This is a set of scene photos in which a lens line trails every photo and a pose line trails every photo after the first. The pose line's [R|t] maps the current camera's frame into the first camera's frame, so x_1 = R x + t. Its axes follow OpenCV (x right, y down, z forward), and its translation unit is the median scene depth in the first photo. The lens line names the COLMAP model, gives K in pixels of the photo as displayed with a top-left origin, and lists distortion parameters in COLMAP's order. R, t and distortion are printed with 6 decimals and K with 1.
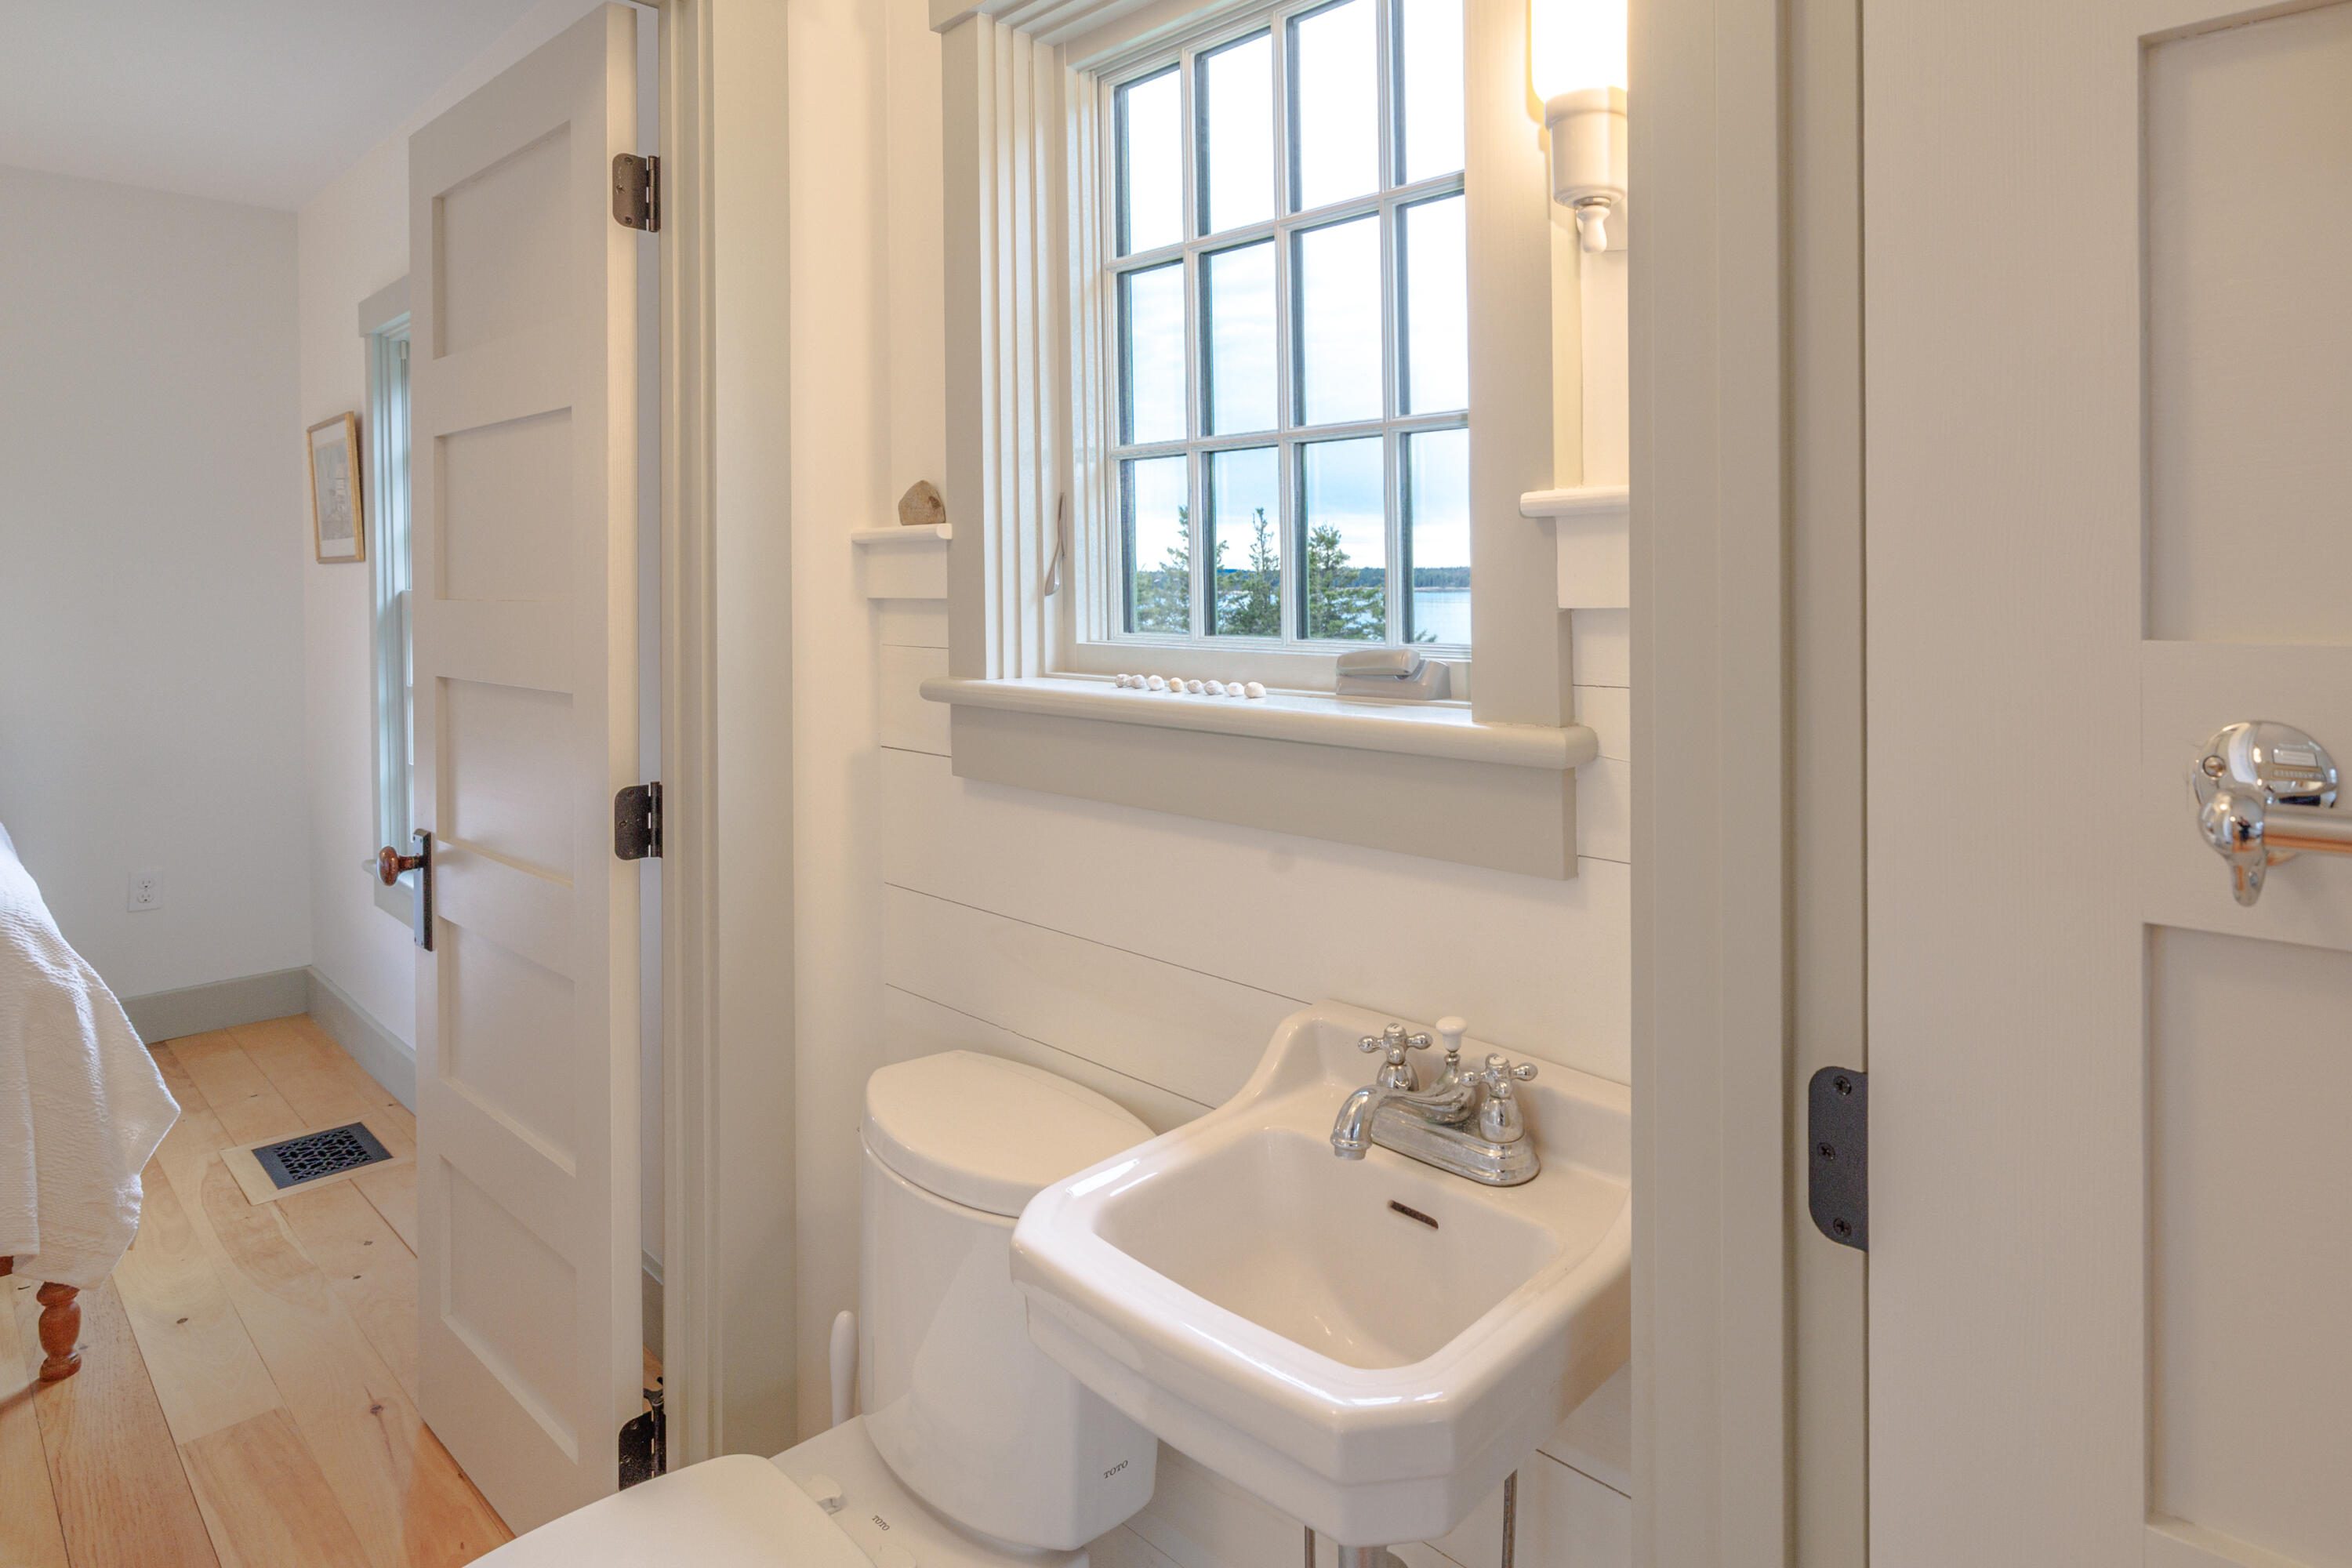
lens RADIAL K [[1325.0, 0, 1376.0], [0, 1325.0, 576.6], [0, 0, 1]] dist [0.001574, 0.000032]
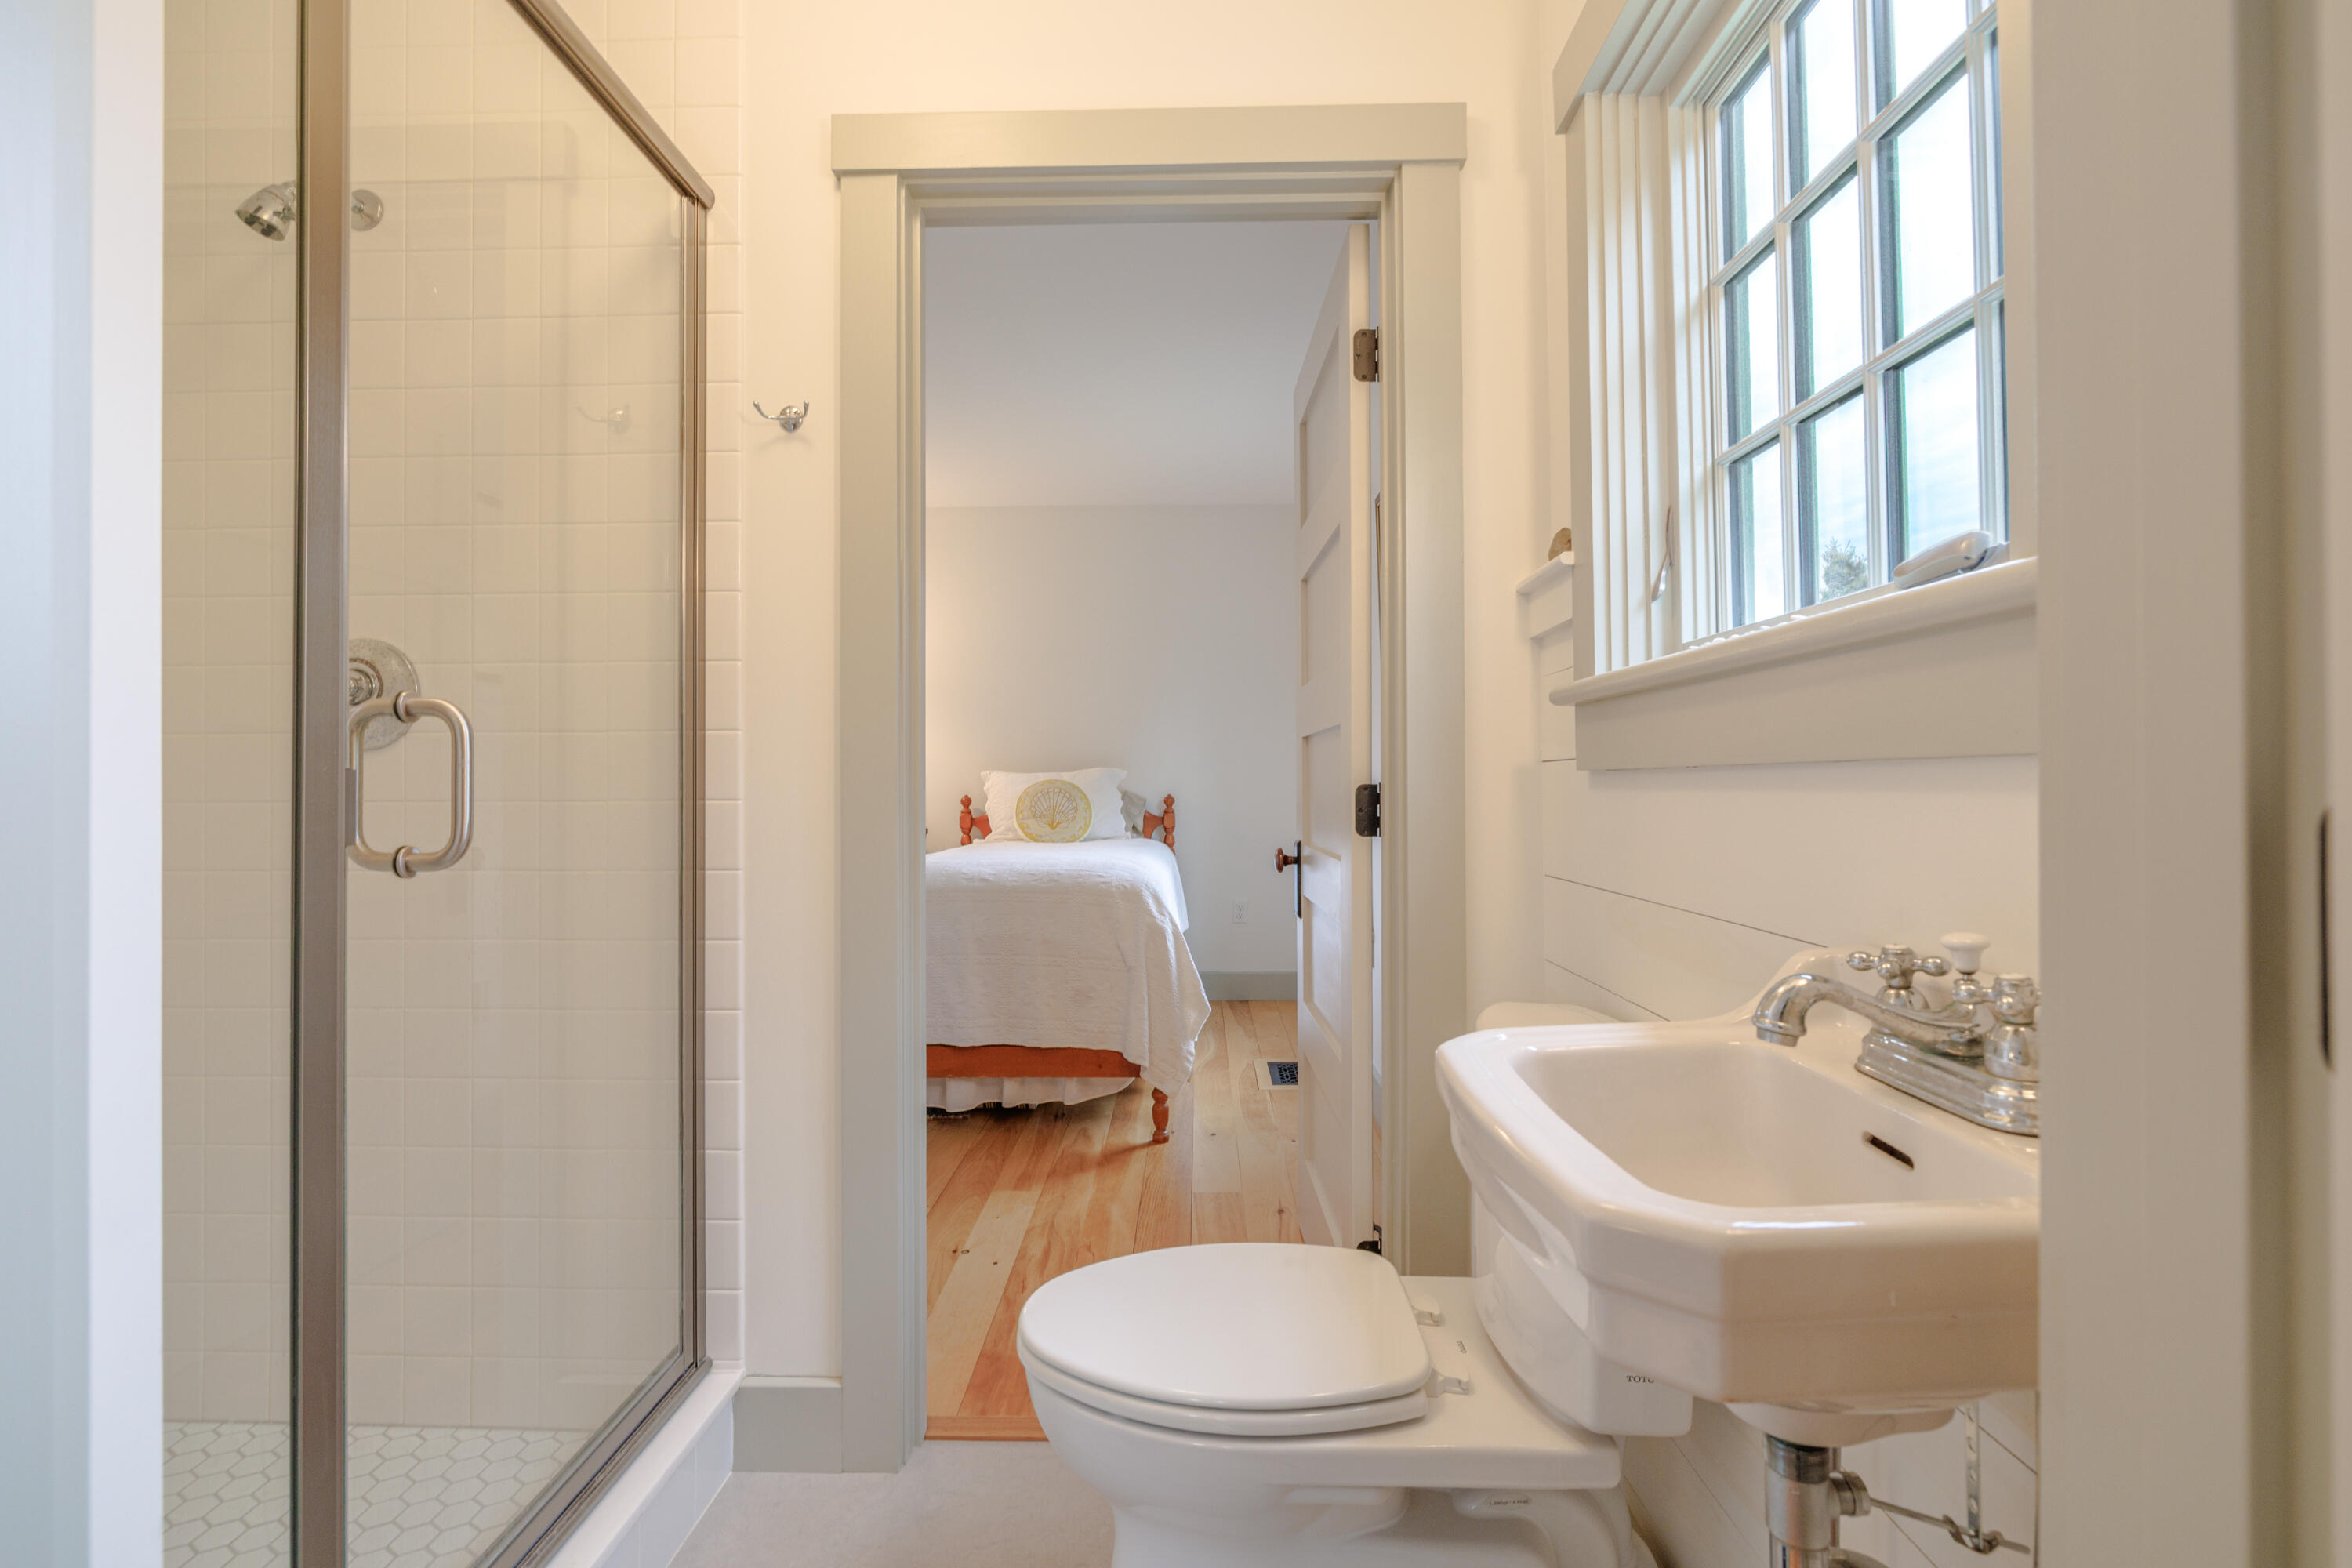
lens RADIAL K [[1046.6, 0, 1179.2], [0, 1046.6, 776.2], [0, 0, 1]] dist [-0.008793, 0.000819]
pose [[0.643579, -0.002644, -0.765375, 0.148853], [-0.000399, 0.999993, -0.003790, 0.154163], [0.765379, 0.002745, 0.643574, 0.147722]]
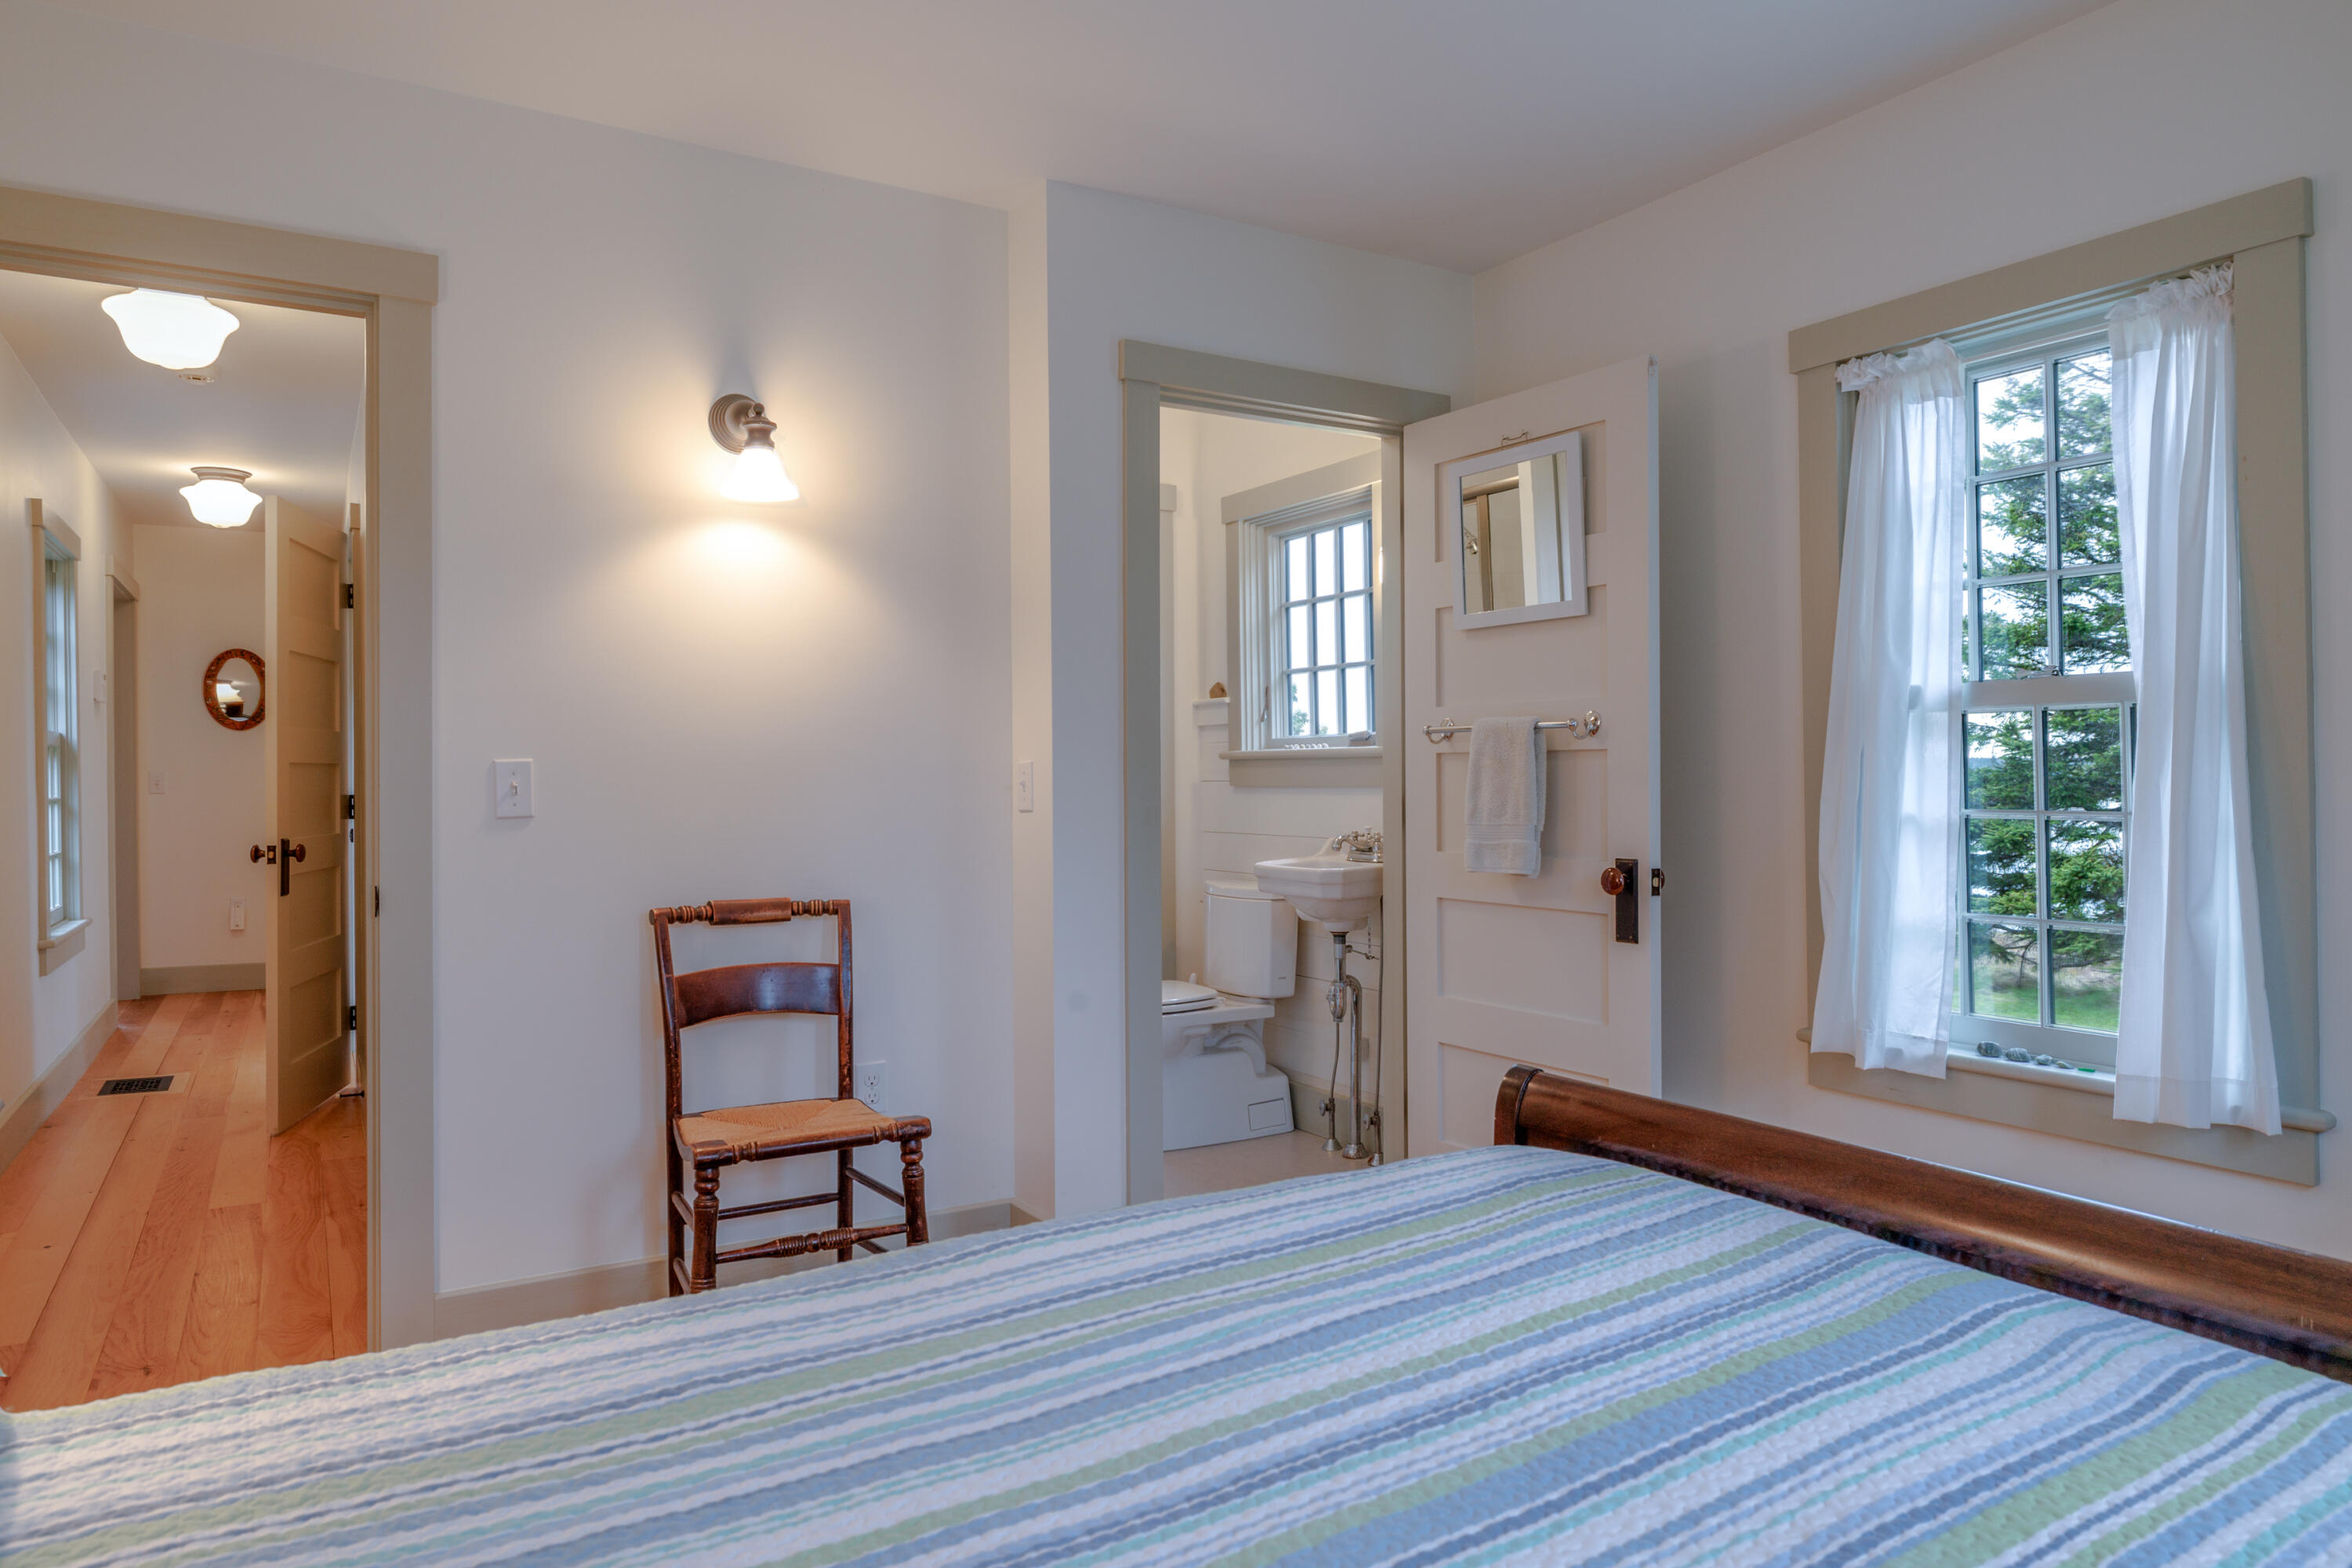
lens RADIAL K [[1437.1, 0, 1162.9], [0, 1437.1, 781.3], [0, 0, 1]] dist [-0.004877, -0.000438]
pose [[0.950524, -0.001623, -0.310646, 0.486934], [0.004786, 0.999944, 0.009419, 0.107324], [0.310613, -0.010439, 0.950479, -1.917928]]
